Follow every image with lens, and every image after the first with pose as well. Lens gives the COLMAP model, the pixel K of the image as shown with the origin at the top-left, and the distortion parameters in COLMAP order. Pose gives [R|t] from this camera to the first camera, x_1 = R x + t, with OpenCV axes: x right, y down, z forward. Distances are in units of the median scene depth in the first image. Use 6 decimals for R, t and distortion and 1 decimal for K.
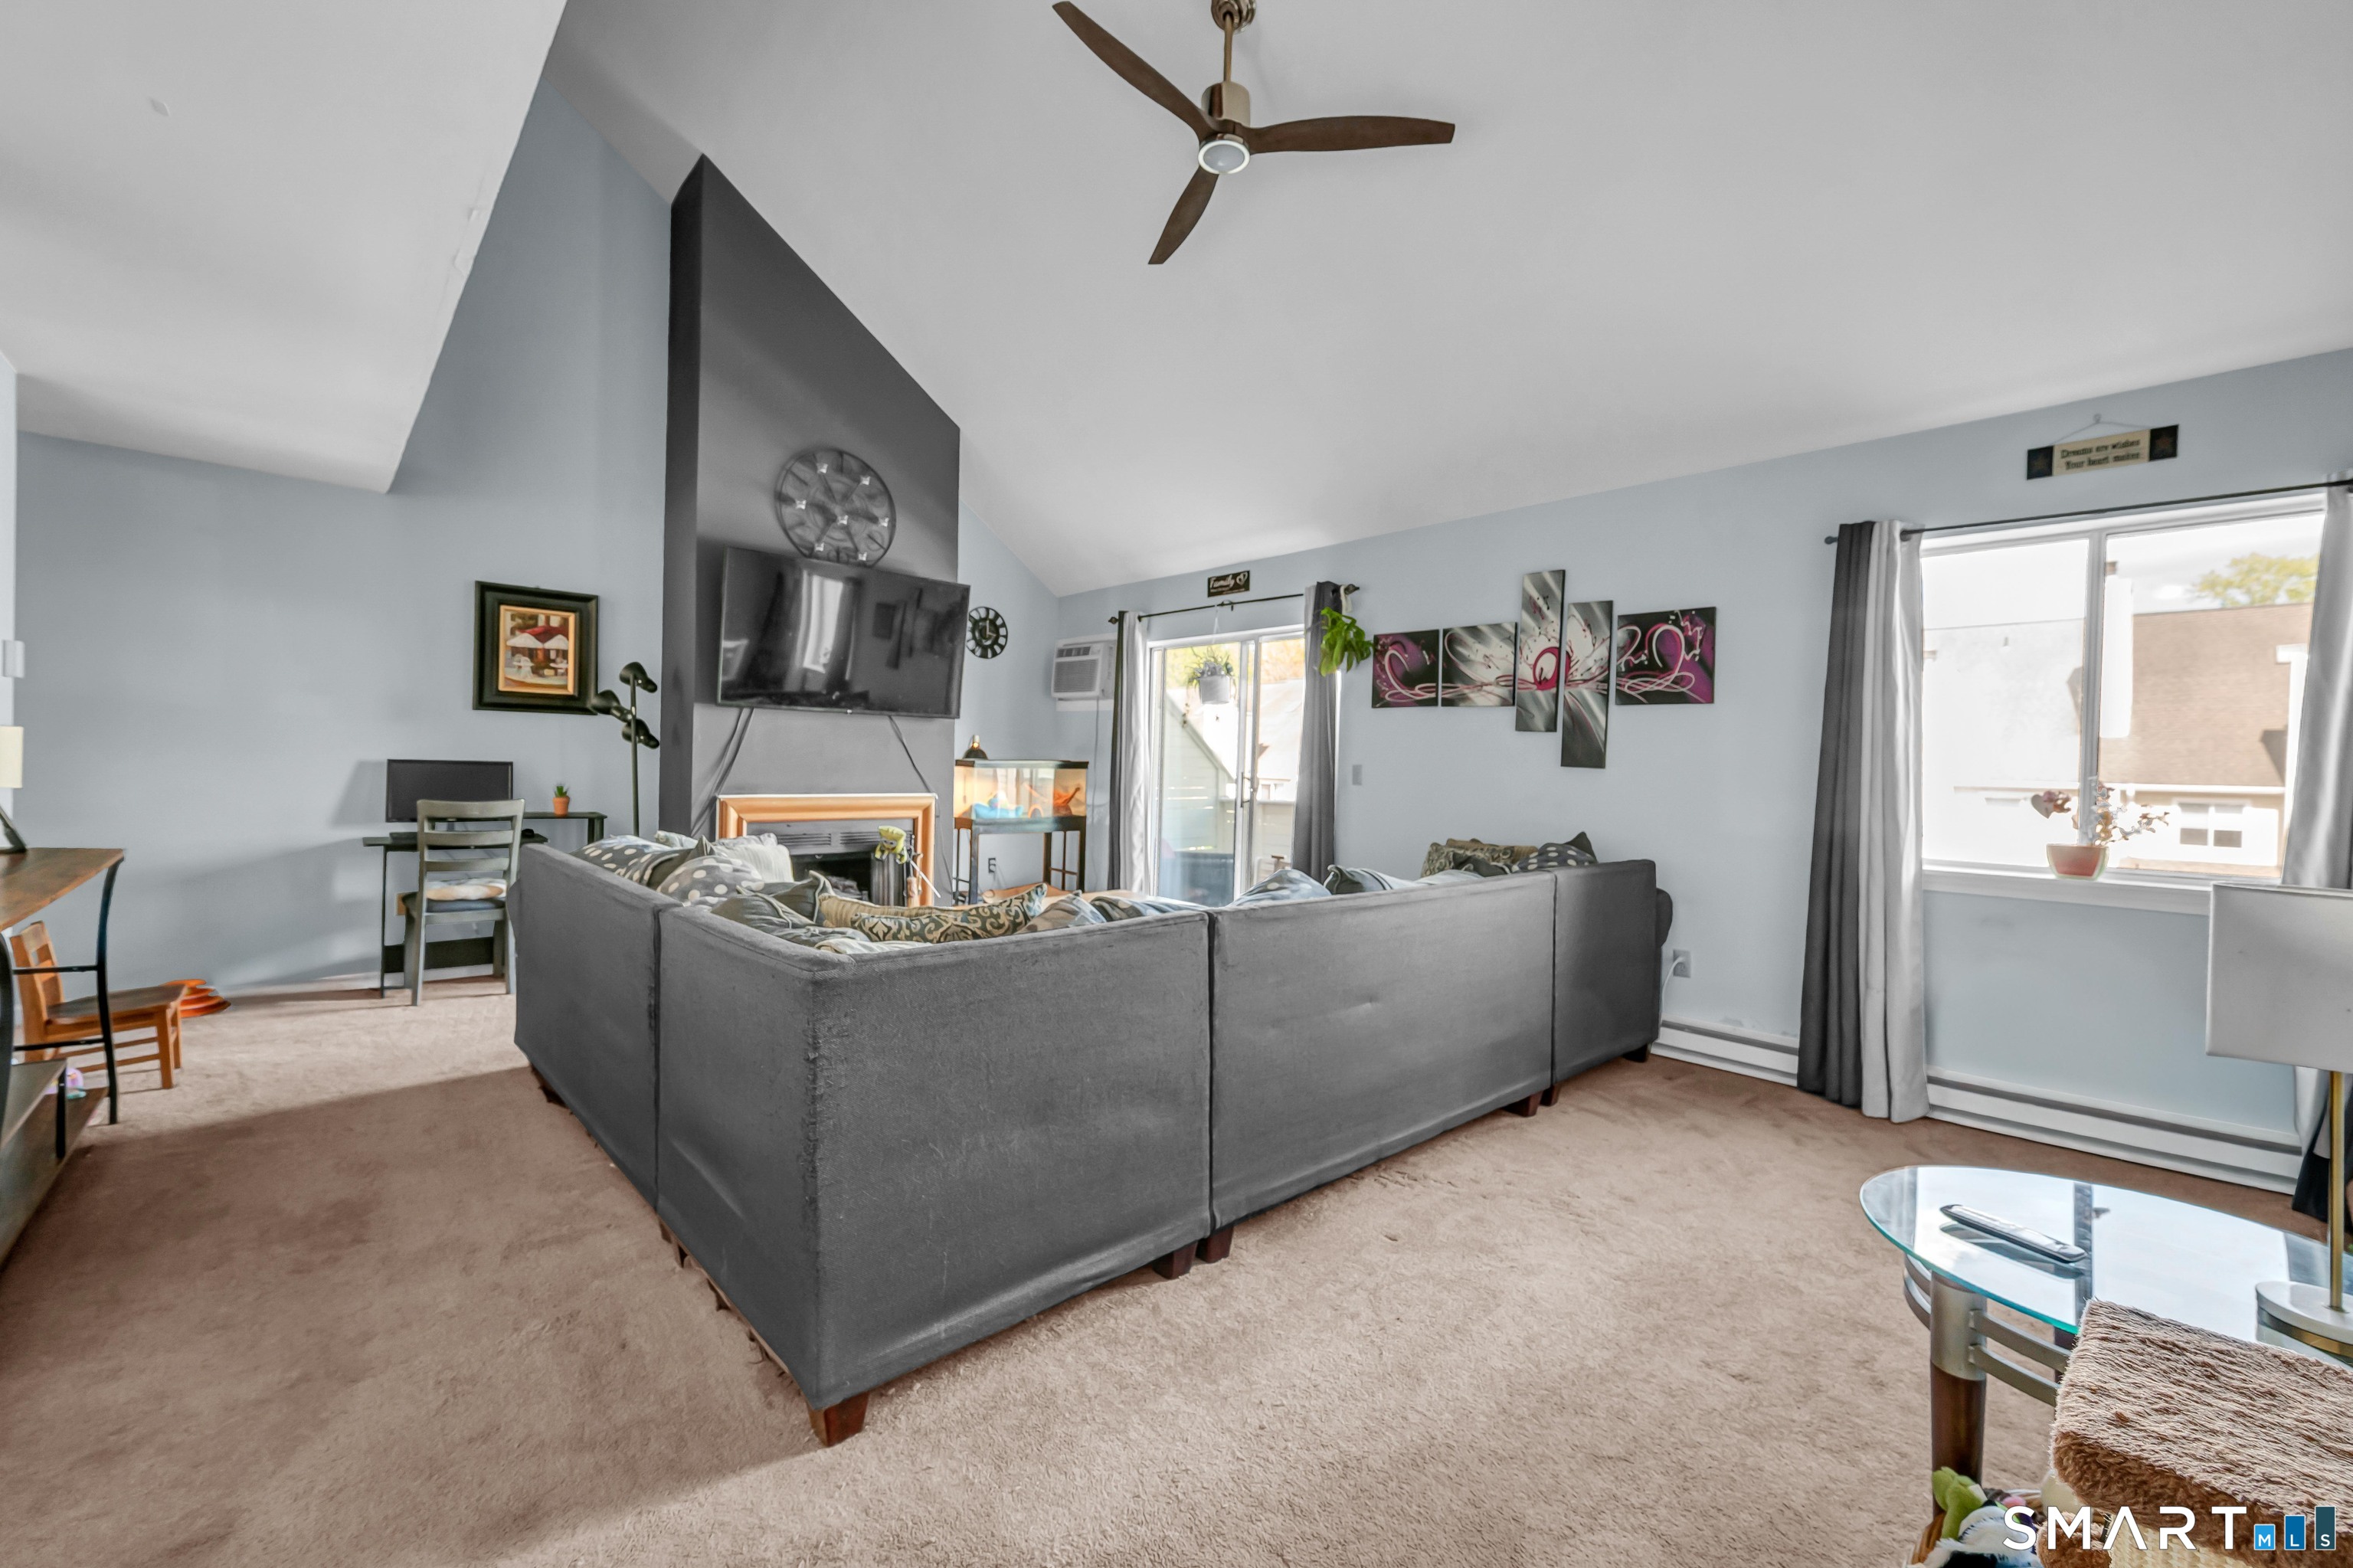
lens RADIAL K [[962.6, 0, 1181.8], [0, 962.6, 773.5], [0, 0, 1]] dist [-0.002303, -0.000447]
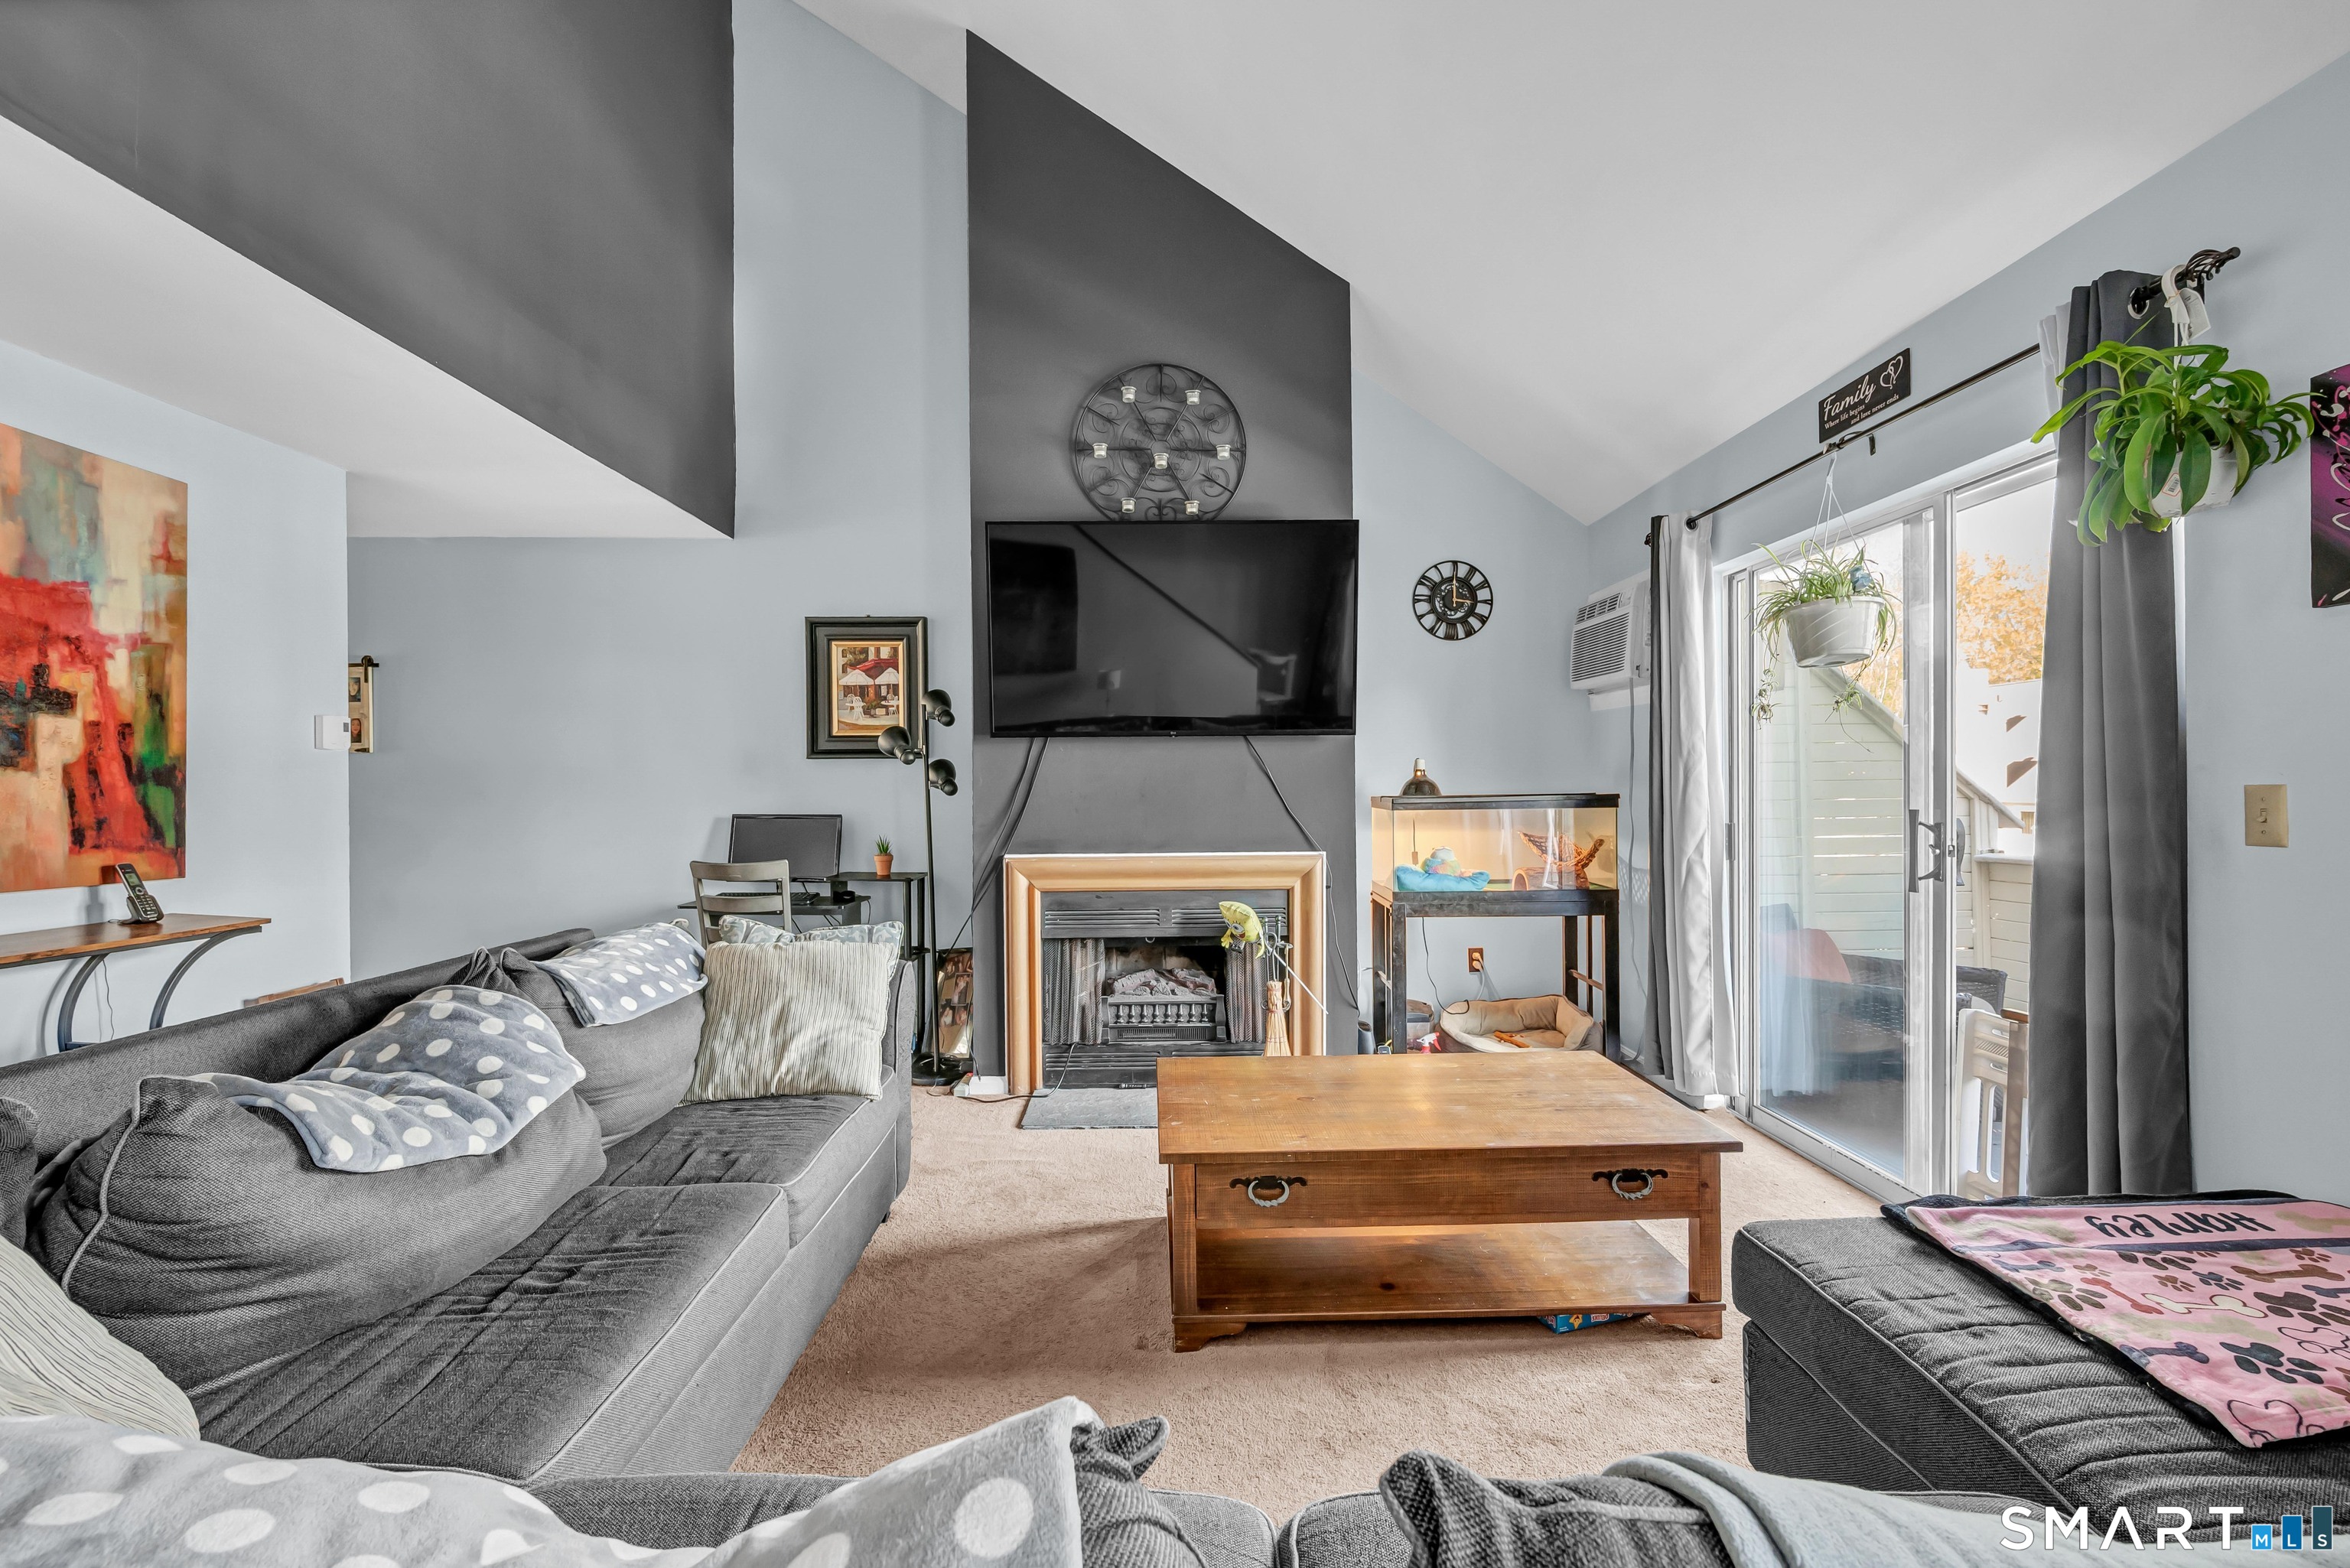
lens RADIAL K [[1001.7, 0, 1167.6], [0, 1001.7, 791.8], [0, 0, 1]] dist [-0.001653, -0.000377]
pose [[0.737948, -0.030377, -0.674174, 0.147770], [0.017933, 0.999516, -0.025406, -0.005793], [0.674620, 0.006658, 0.738135, 0.533822]]
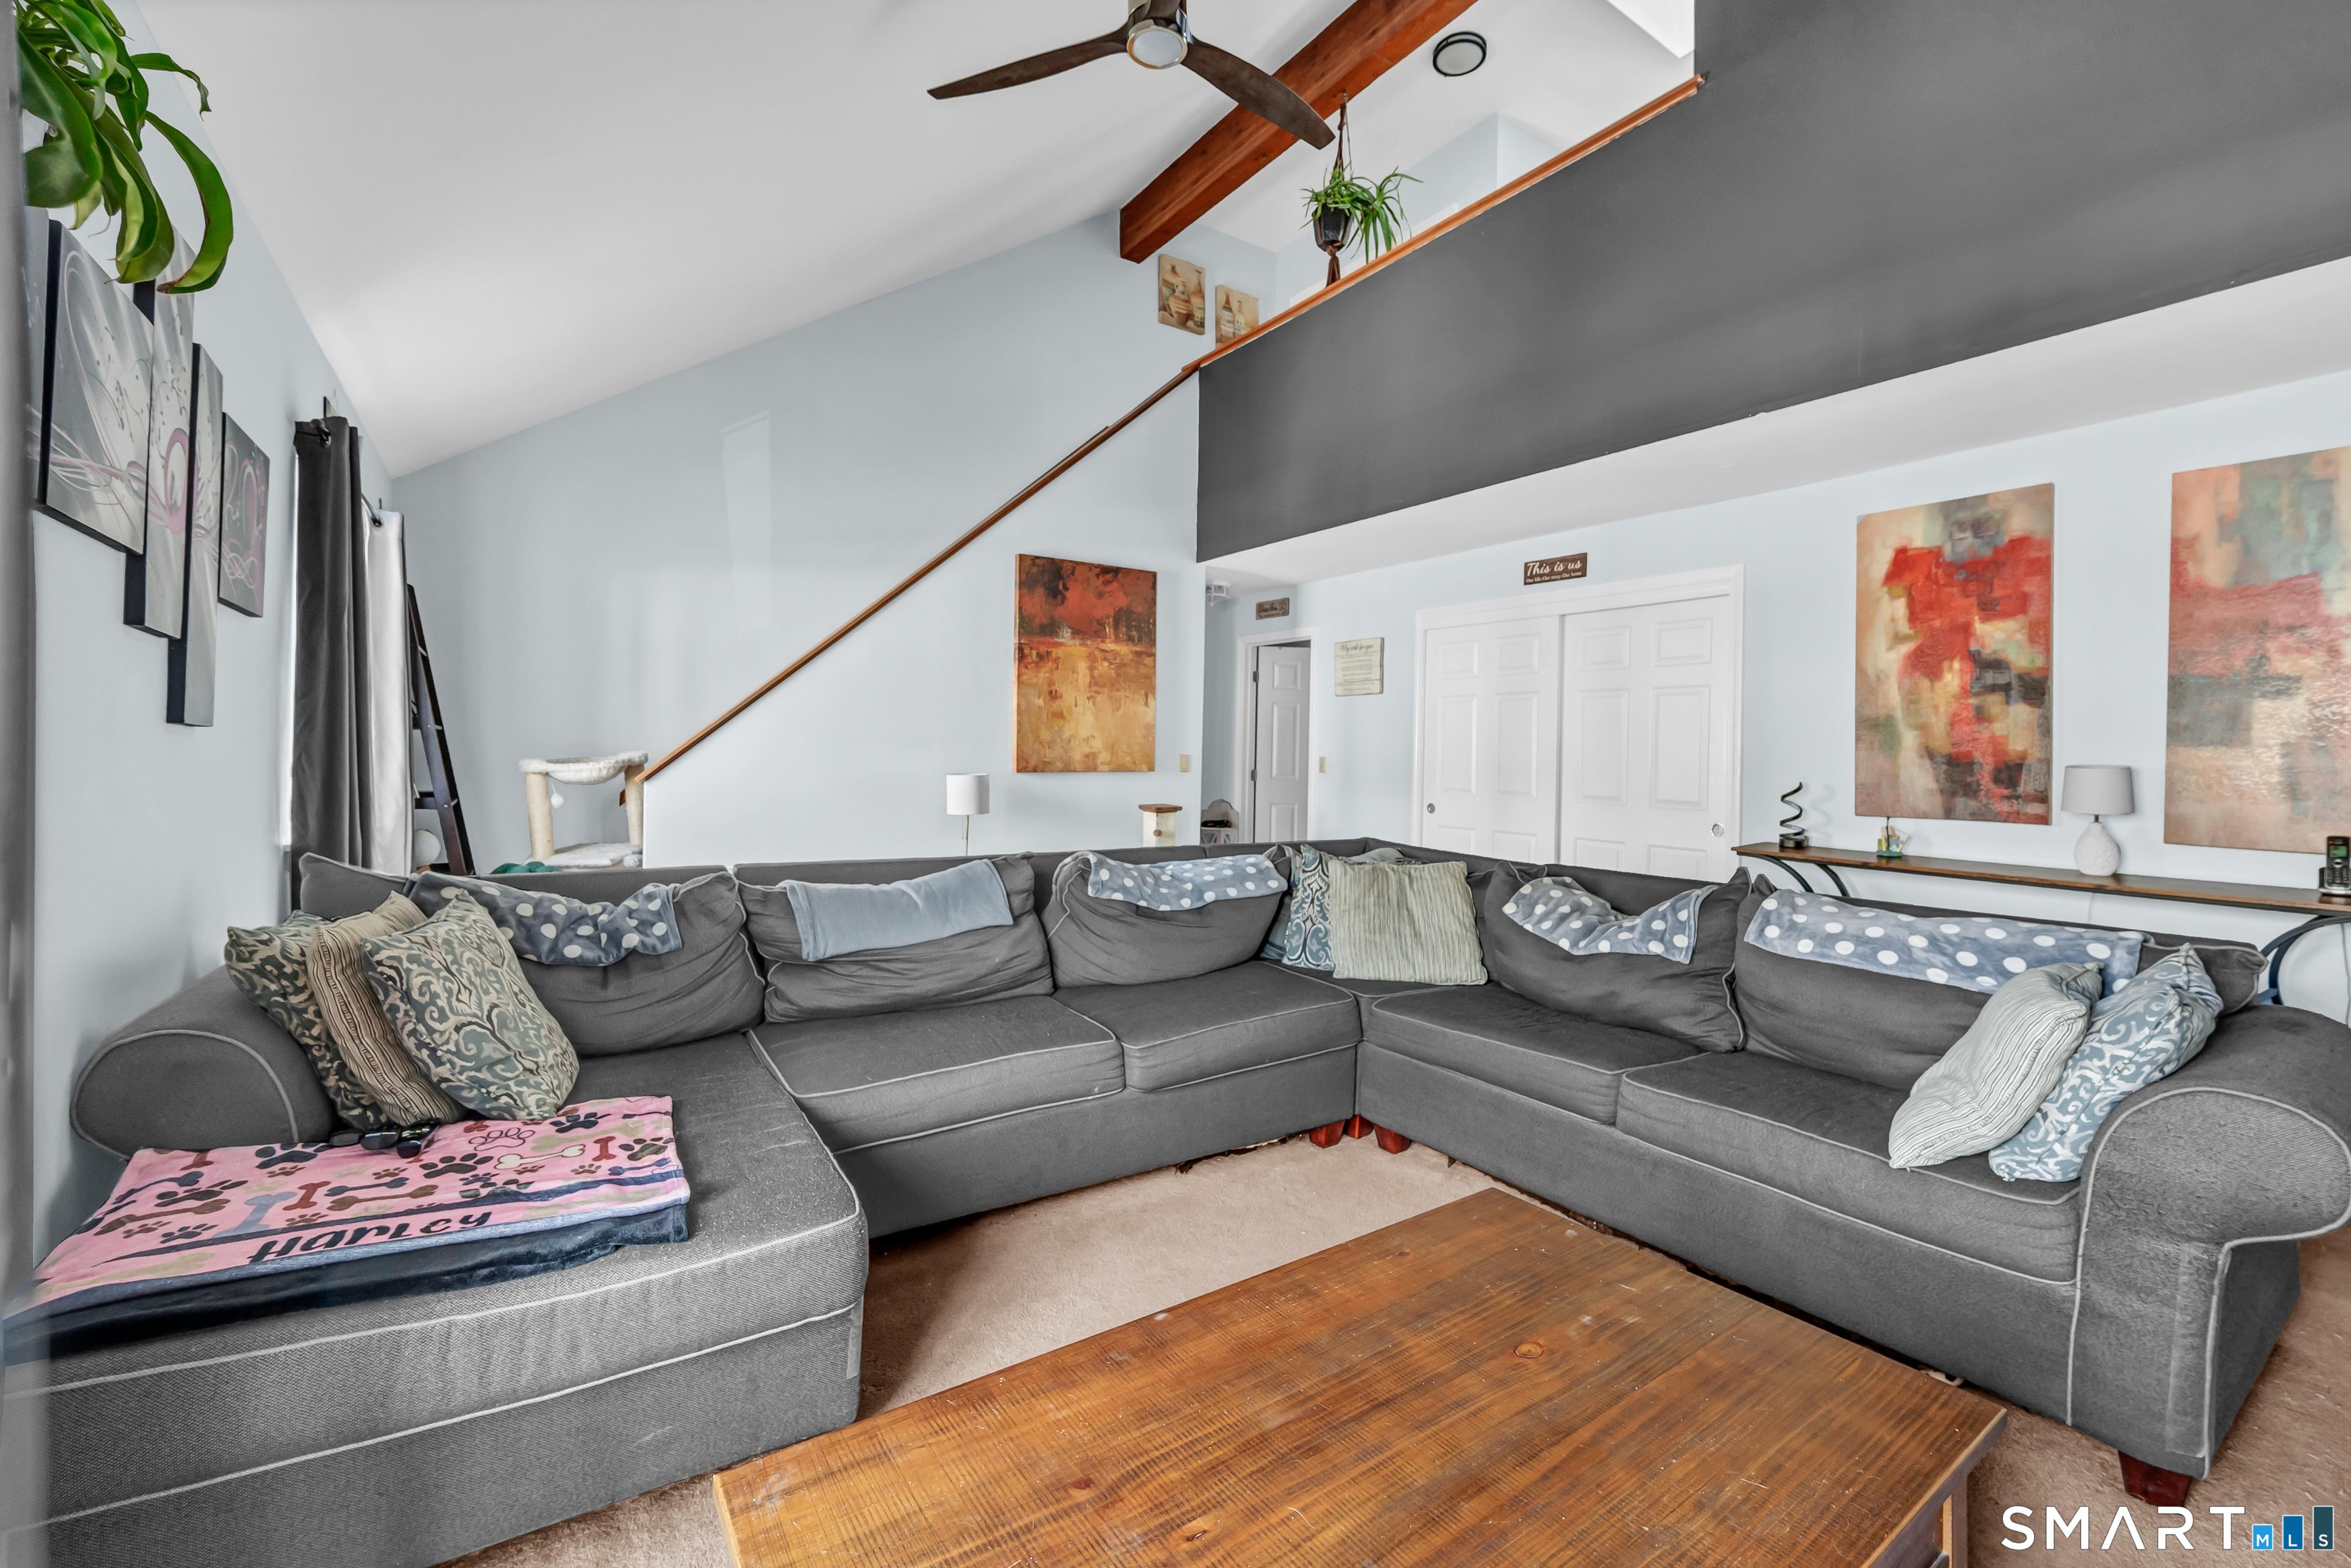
lens RADIAL K [[965.4, 0, 1180.8], [0, 965.4, 737.7], [0, 0, 1]] dist [-0.000688, -0.000092]
pose [[-0.987324, -0.043145, 0.152743, -0.091064], [-0.044130, 0.999021, -0.003067, -0.016412], [-0.152461, -0.009769, -0.988261, 1.227880]]
